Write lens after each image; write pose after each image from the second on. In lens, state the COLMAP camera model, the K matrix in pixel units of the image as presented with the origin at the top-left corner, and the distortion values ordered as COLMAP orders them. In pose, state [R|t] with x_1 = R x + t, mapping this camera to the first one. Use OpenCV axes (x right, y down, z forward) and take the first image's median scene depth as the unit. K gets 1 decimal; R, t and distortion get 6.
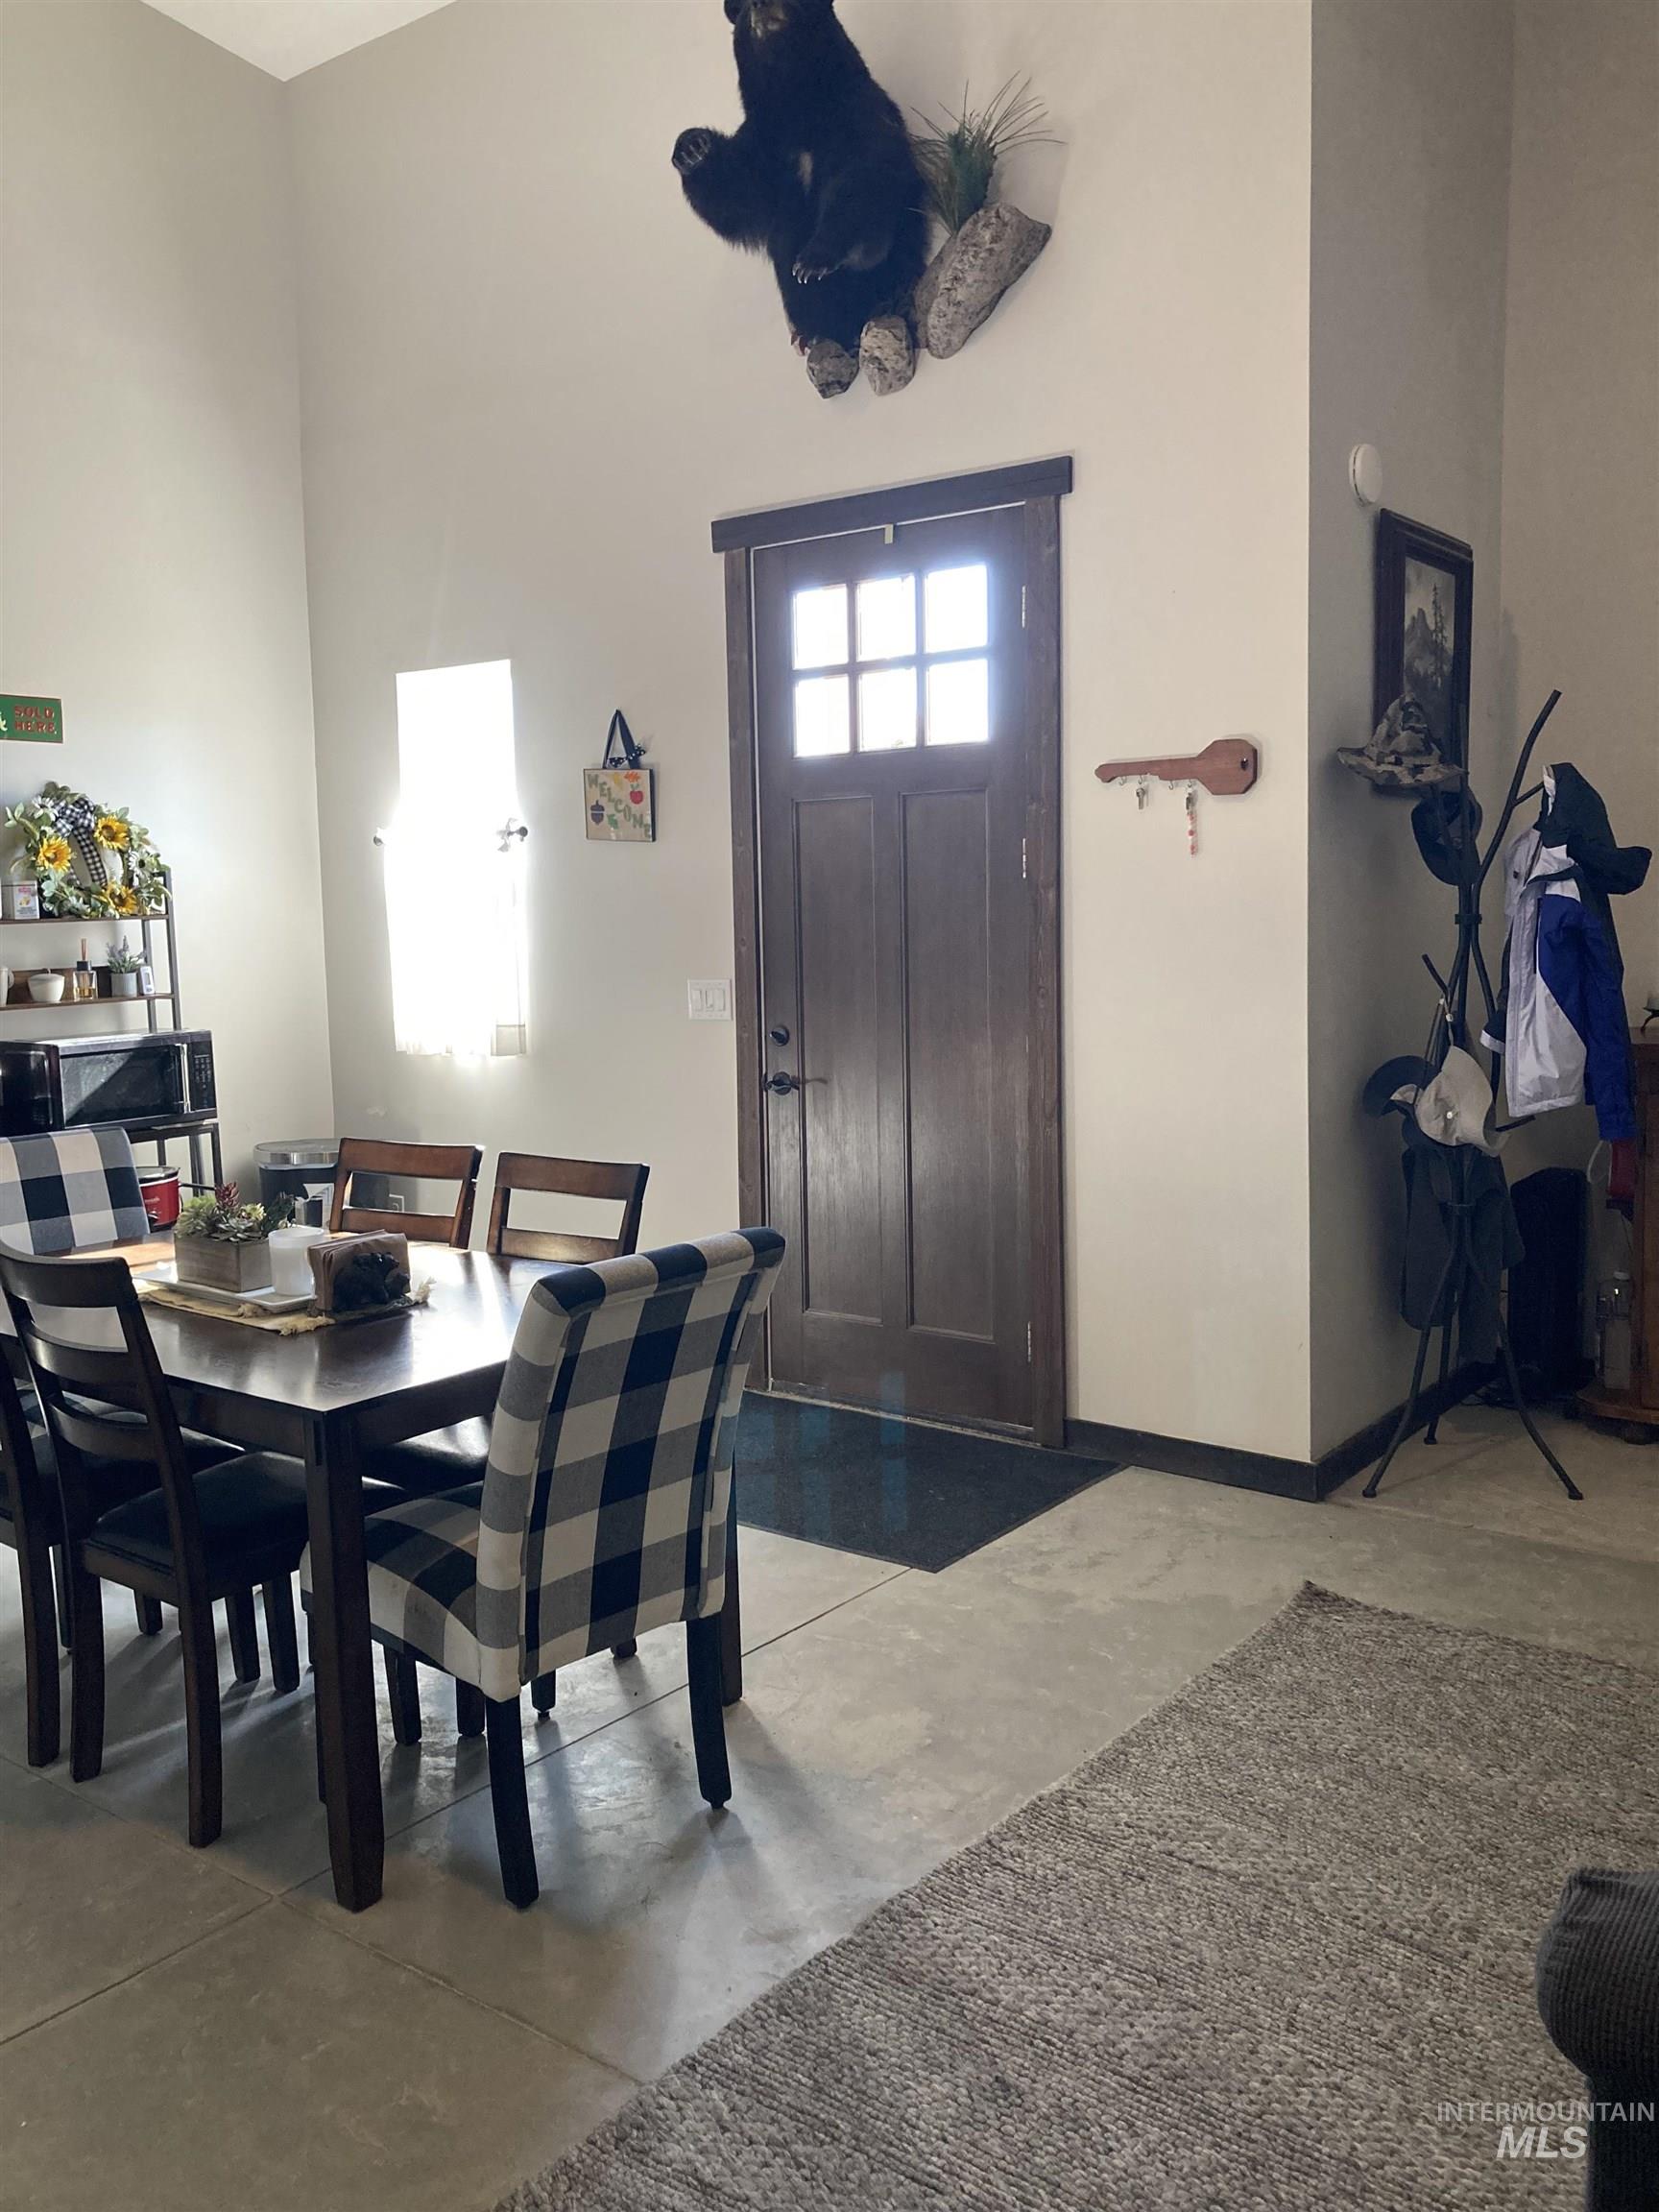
lens RADIAL K [[1821.5, 0, 829.6], [0, 1821.5, 1070.5], [0, 0, 1]] dist [0.018766, 0.004307]
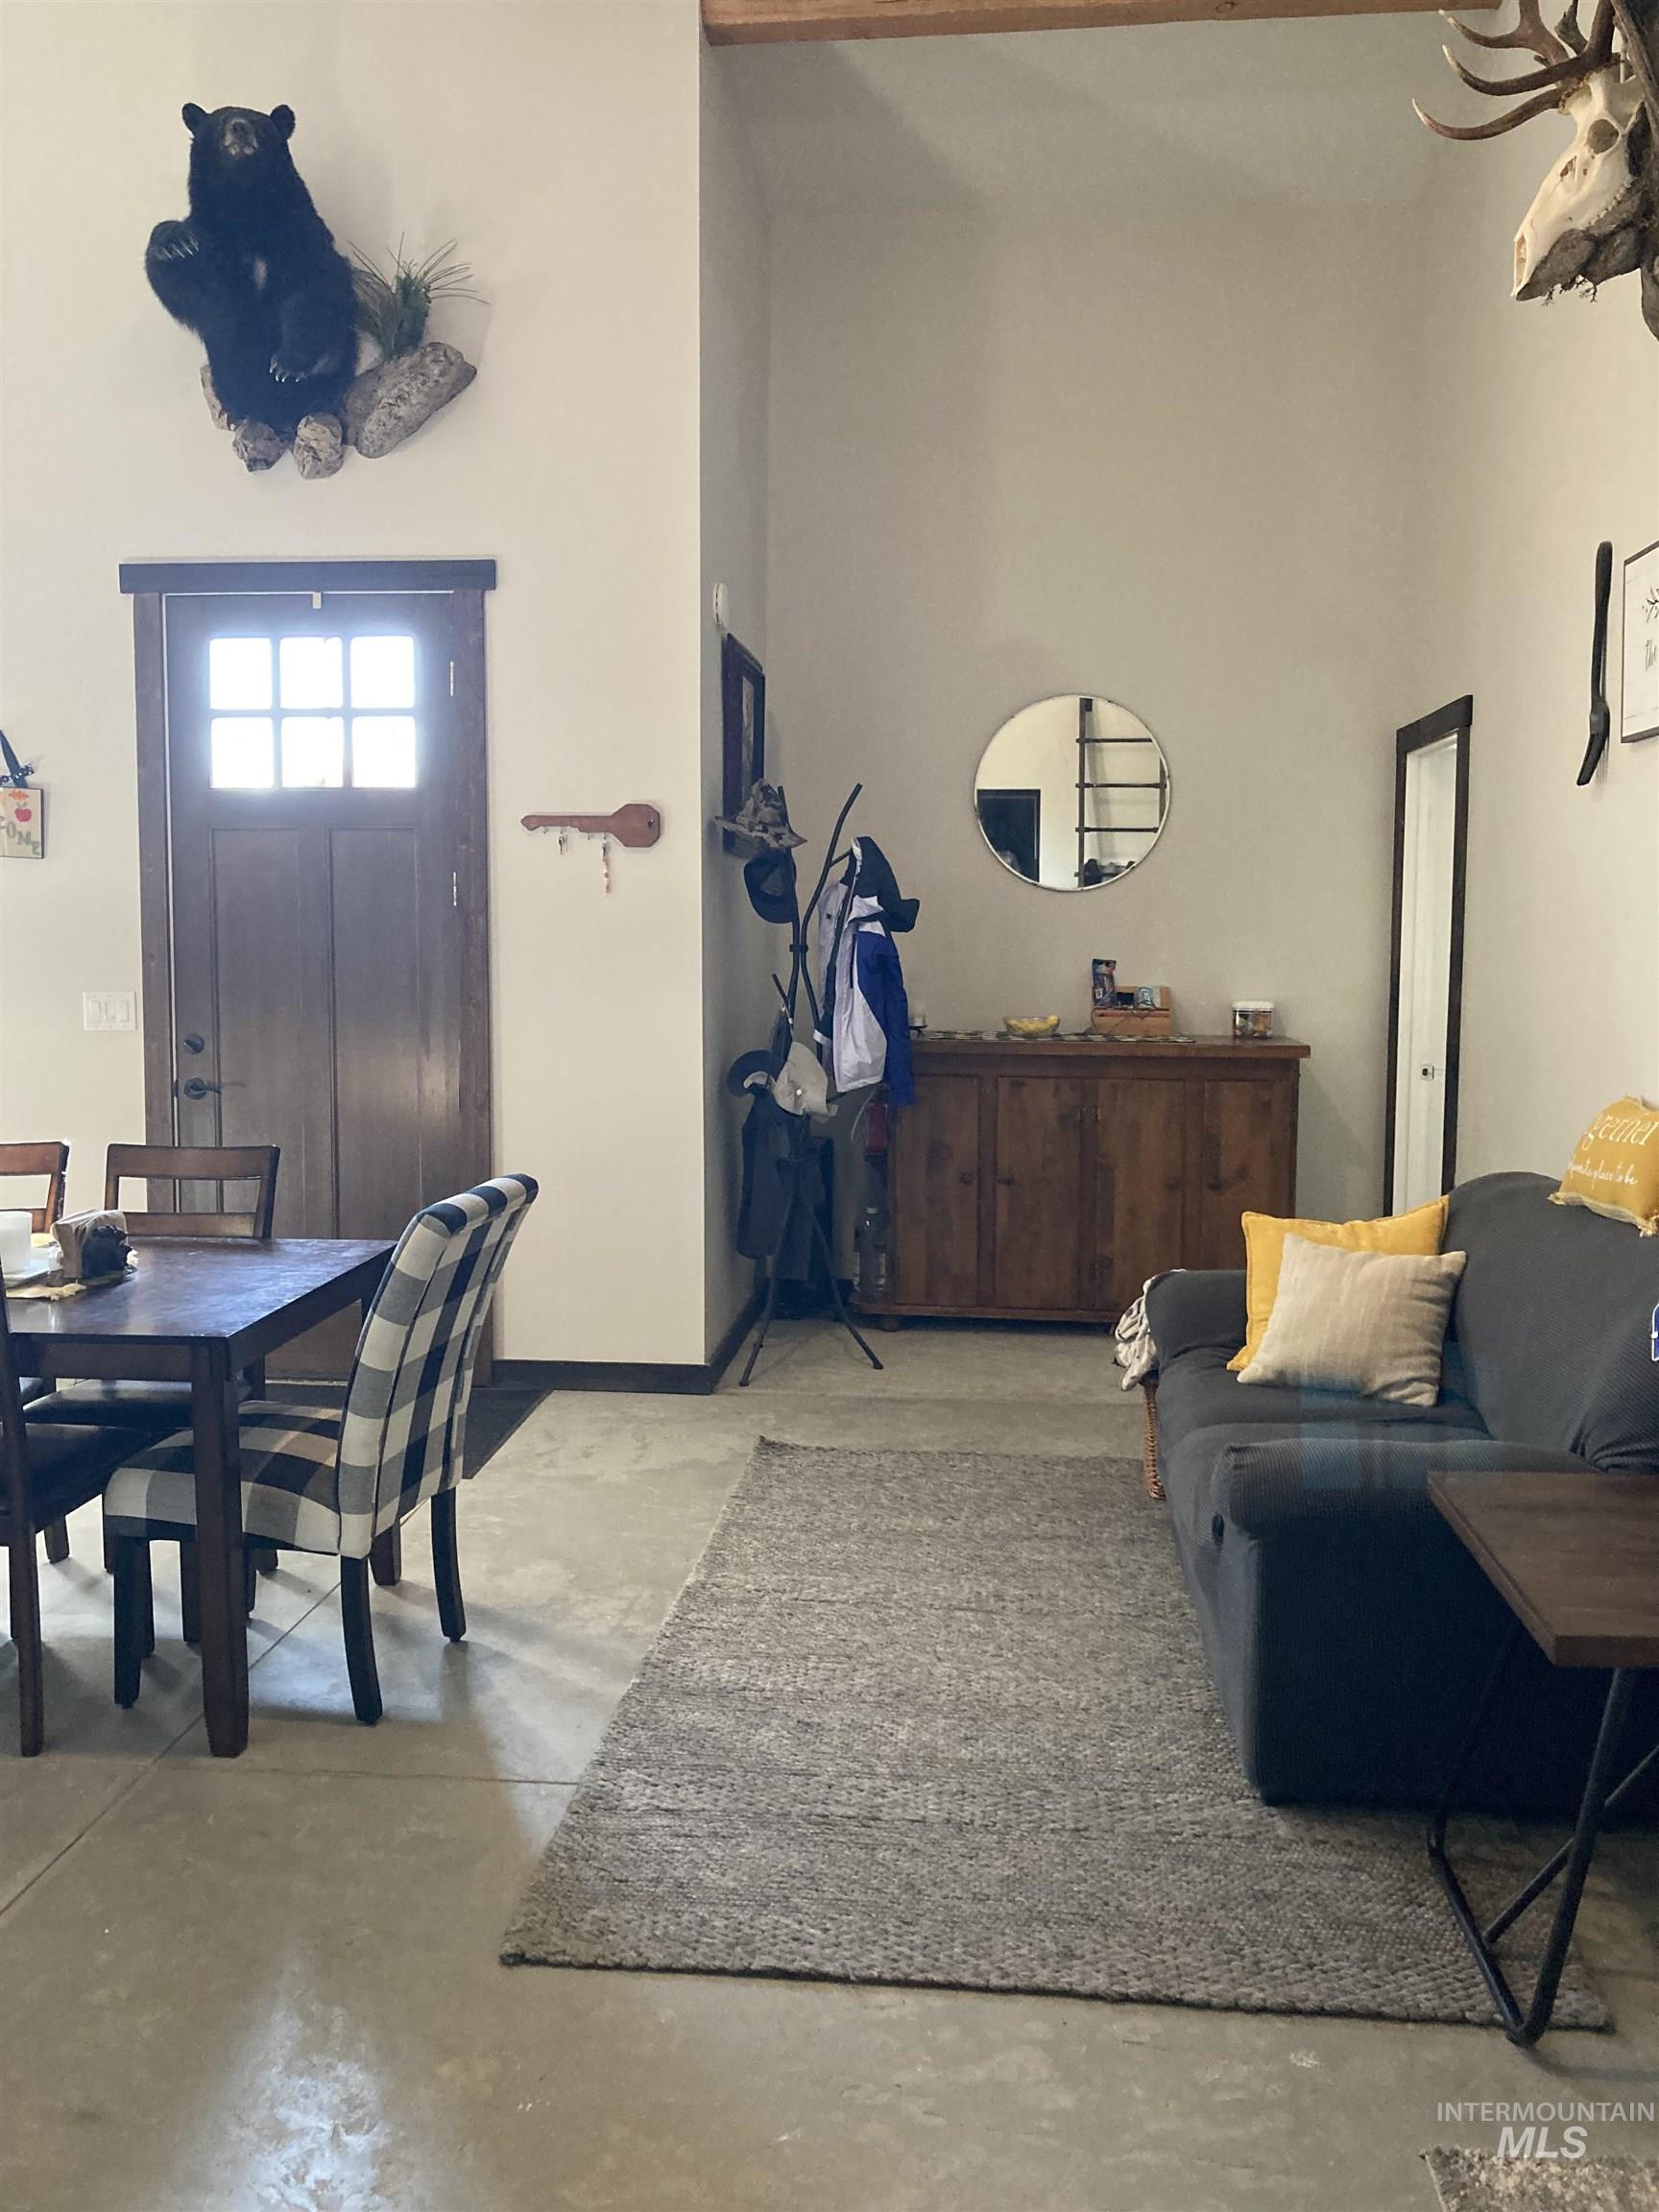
lens RADIAL K [[1807.6, 0, 832.8], [0, 1807.6, 1068.1], [0, 0, 1]] dist [0.101044, -0.230671]
pose [[0.847280, -0.018940, 0.530809, -0.352770], [0.027473, 0.999589, -0.008186, 0.018130], [-0.530436, 0.021519, 0.847452, -0.148604]]
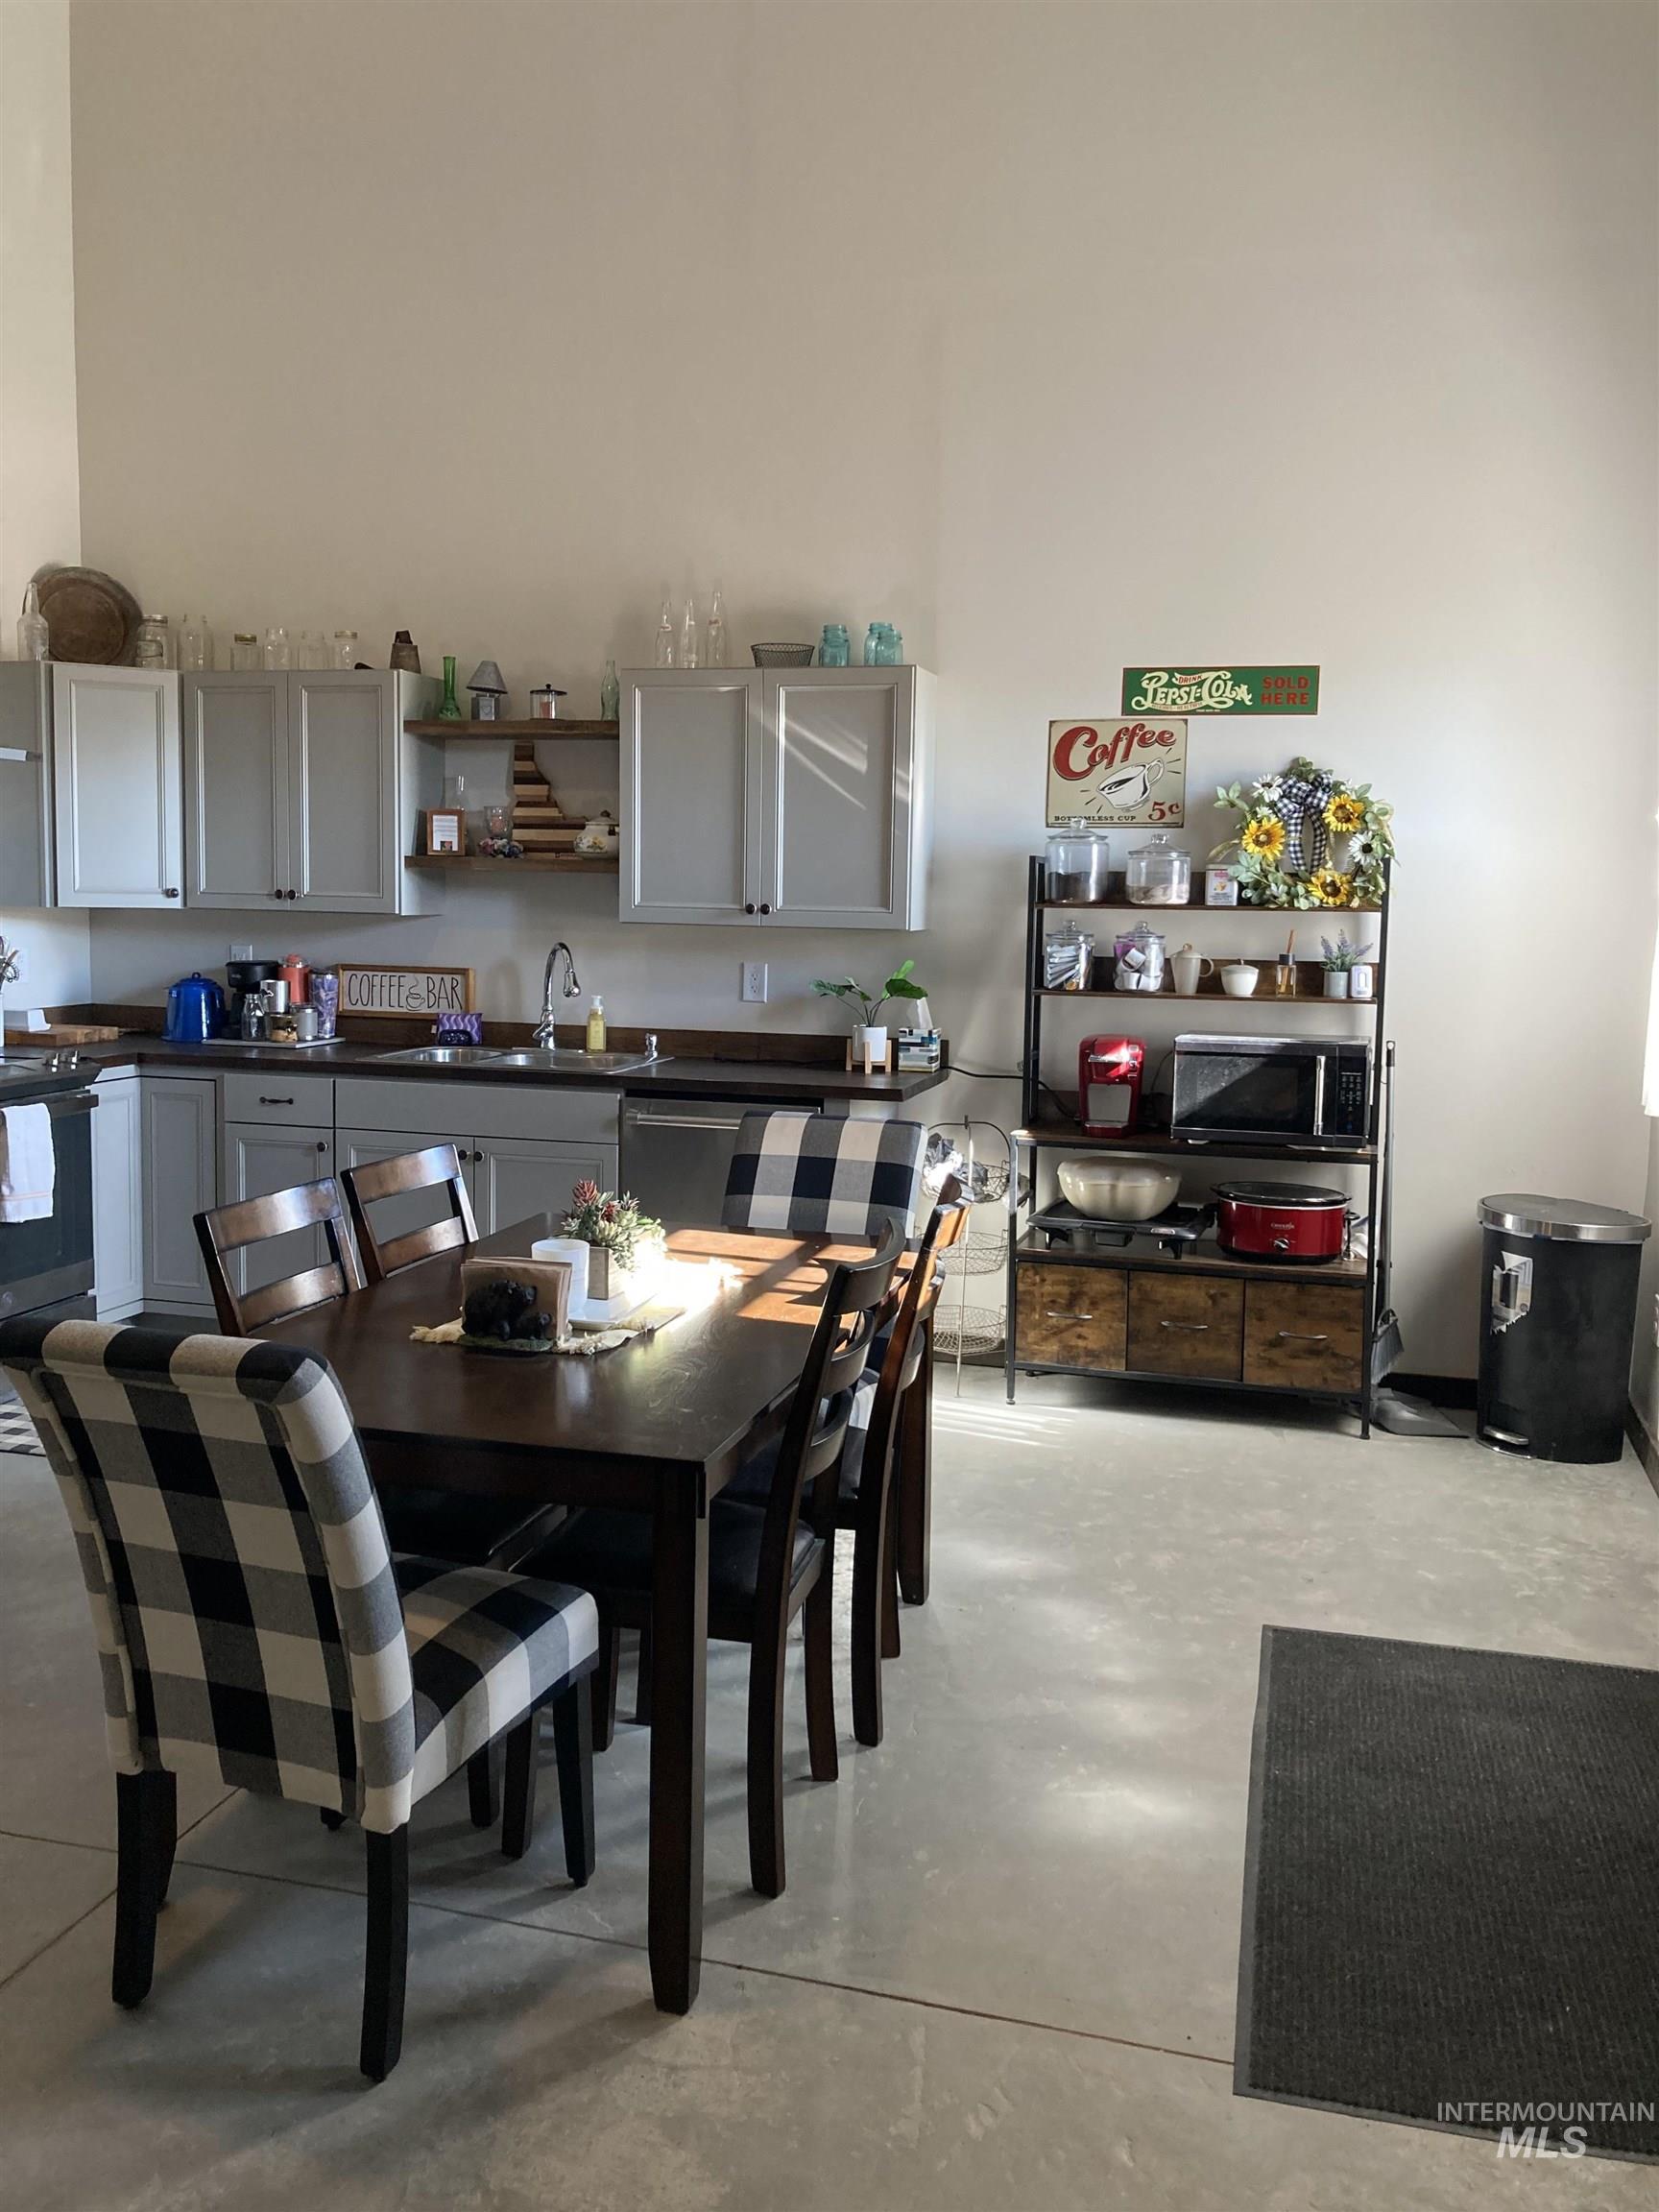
lens RADIAL K [[1821.5, 0, 829.6], [0, 1821.5, 1070.5], [0, 0, 1]] dist [0.018766, 0.004307]
pose [[0.371524, 0.120674, -0.920547, 0.469812], [-0.111588, 0.990133, 0.084760, -0.072673], [0.921693, 0.071232, 0.381324, 0.599444]]
